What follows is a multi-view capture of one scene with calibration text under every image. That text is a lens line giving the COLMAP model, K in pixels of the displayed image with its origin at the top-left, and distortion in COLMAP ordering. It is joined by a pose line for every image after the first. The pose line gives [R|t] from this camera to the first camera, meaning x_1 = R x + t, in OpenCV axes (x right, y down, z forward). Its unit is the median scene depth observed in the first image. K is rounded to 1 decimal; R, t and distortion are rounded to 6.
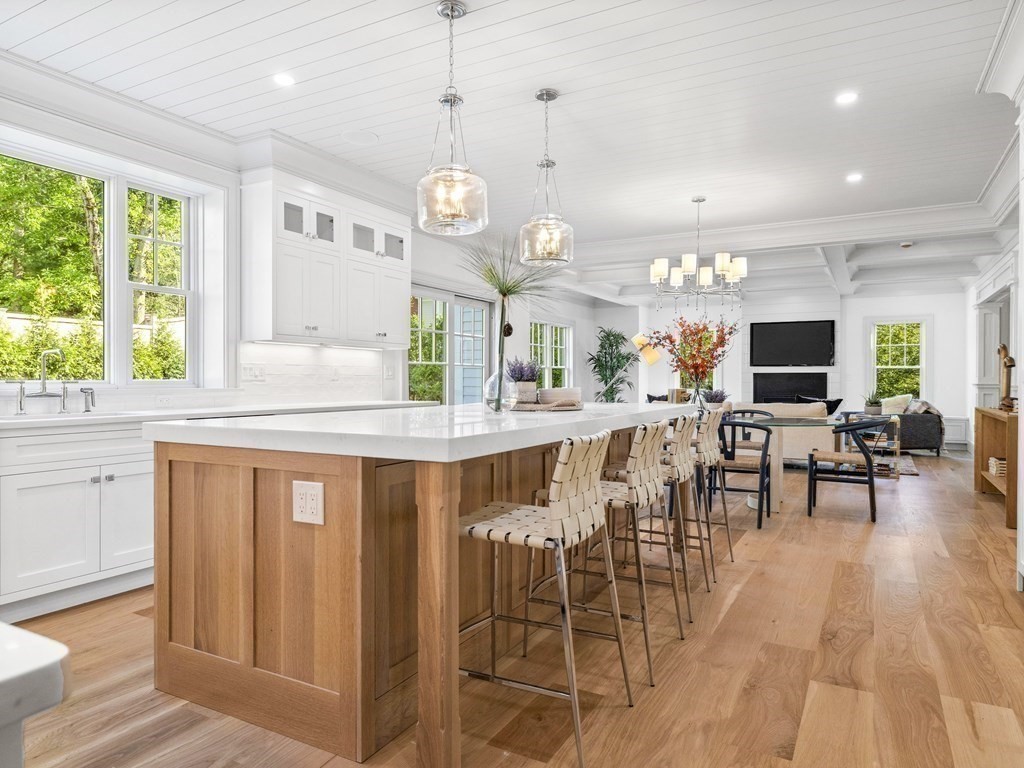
lens RADIAL K [[656.9, 0, 512.9], [0, 656.9, 385.5], [0, 0, 1]] dist [0.001757, 0.001048]
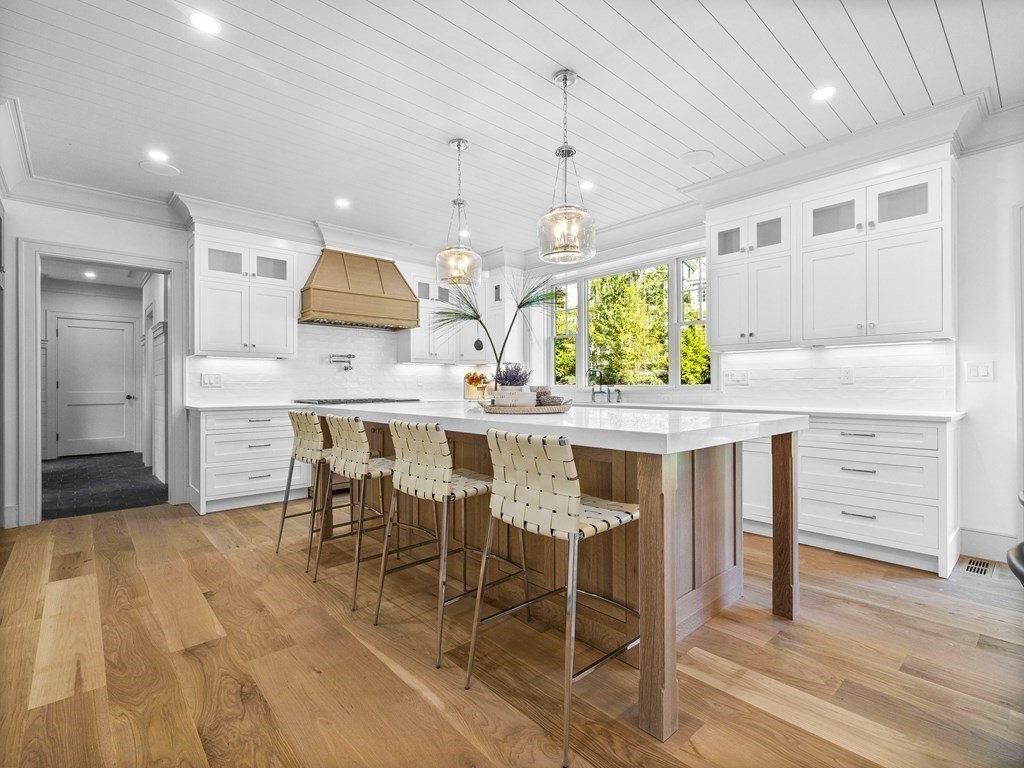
lens RADIAL K [[488.4, 0, 513.6], [0, 488.4, 383.7], [0, 0, 1]] dist [-0.002658, -0.000629]
pose [[-0.333714, -0.007589, -0.942644, 0.939593], [-0.008049, 0.999954, -0.005201, -0.002762], [0.942640, 0.005852, -0.333760, 1.502973]]
